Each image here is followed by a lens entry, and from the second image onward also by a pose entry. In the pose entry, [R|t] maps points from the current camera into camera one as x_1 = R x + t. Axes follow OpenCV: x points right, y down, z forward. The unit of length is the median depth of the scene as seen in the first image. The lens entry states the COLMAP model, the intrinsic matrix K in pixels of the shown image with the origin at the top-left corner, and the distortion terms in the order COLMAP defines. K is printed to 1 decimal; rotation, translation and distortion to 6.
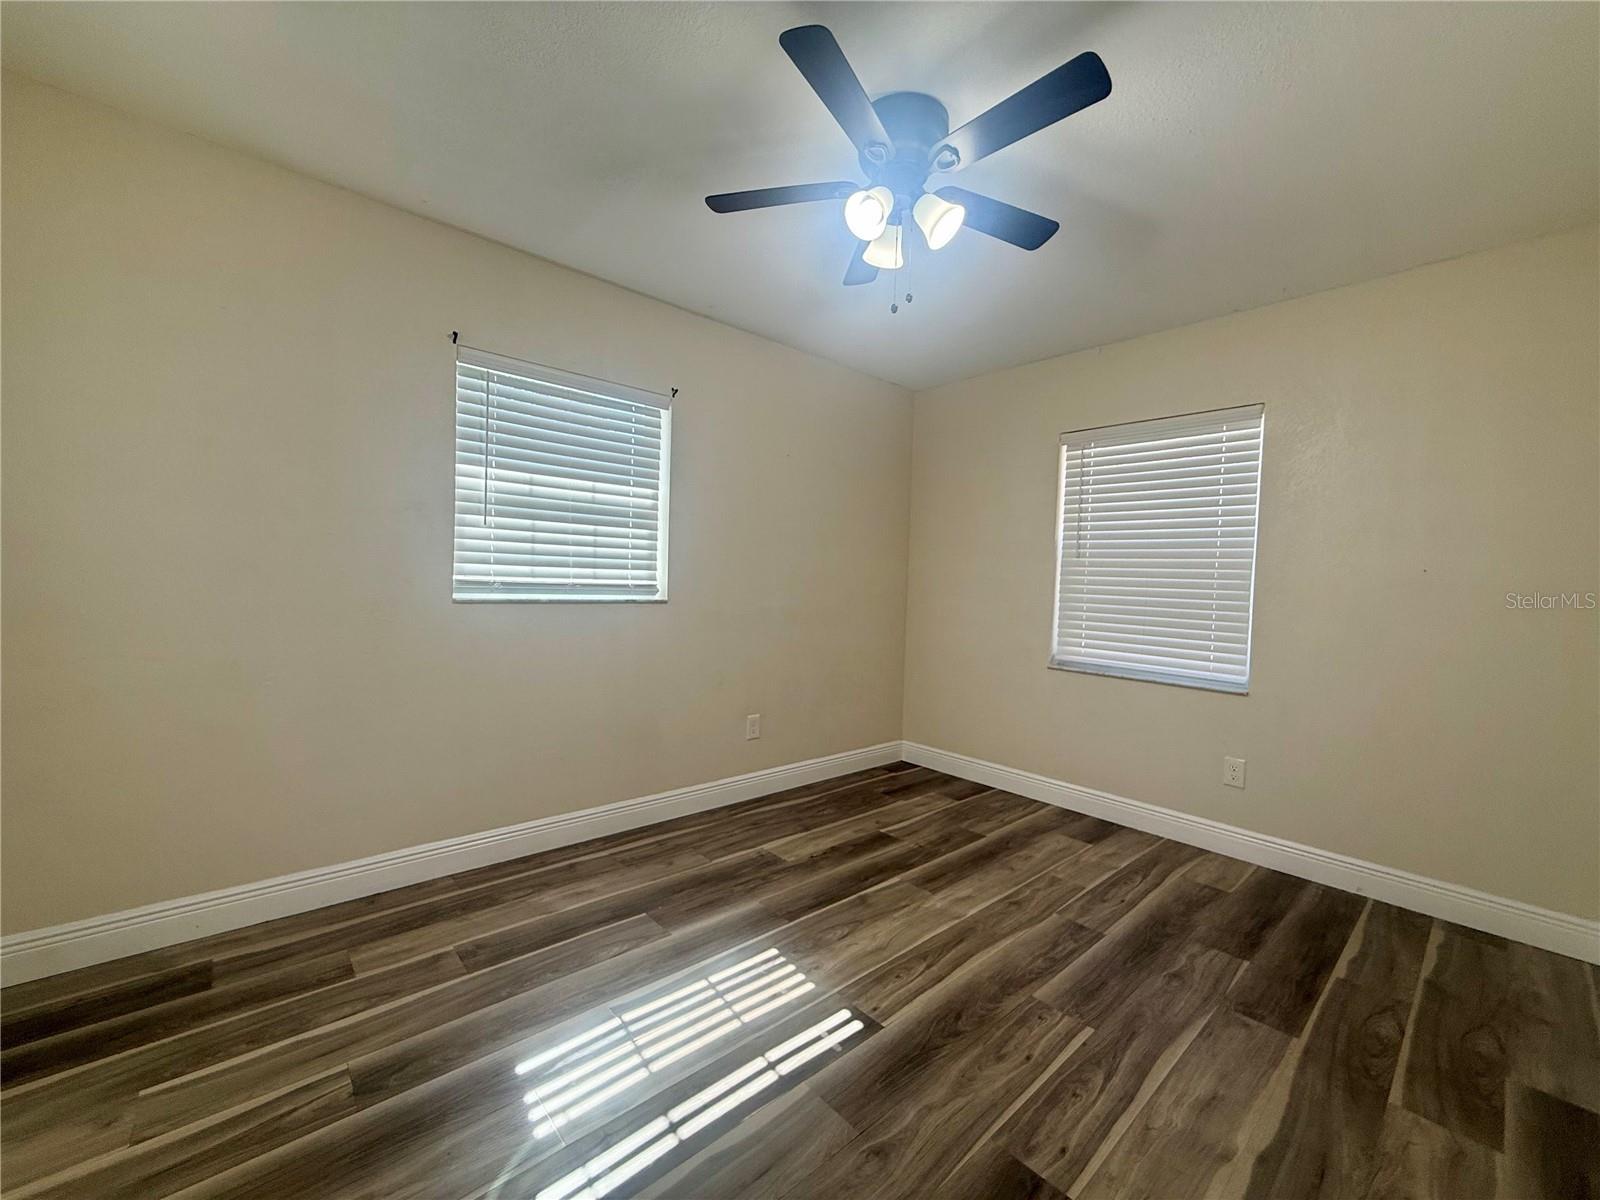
lens RADIAL K [[637.8, 0, 796.4], [0, 637.8, 602.8], [0, 0, 1]] dist [-0.001637, 0.000271]
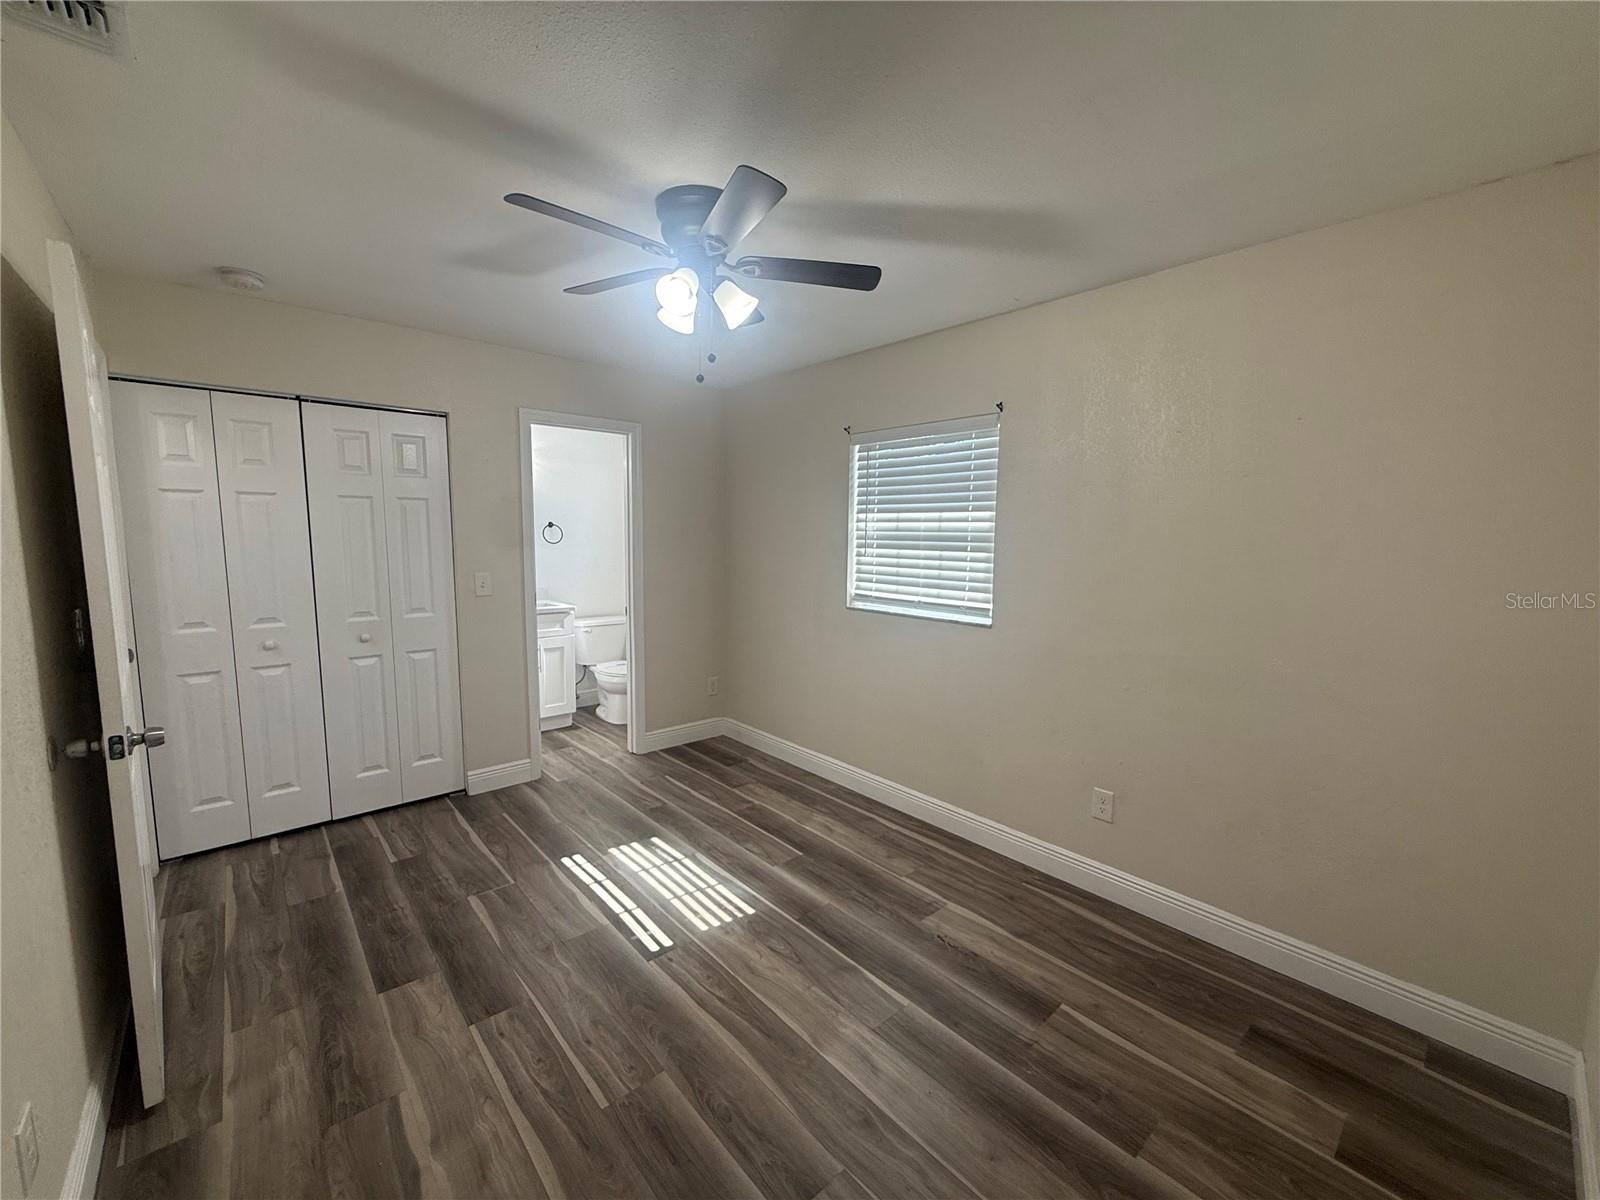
lens RADIAL K [[637.8, 0, 796.4], [0, 637.8, 602.8], [0, 0, 1]] dist [-0.001637, 0.000271]
pose [[-0.003741, 0.078207, -0.996930, 1.090098], [-0.046264, 0.995856, 0.078297, -0.142752], [0.998922, 0.046415, -0.000107, 1.003672]]
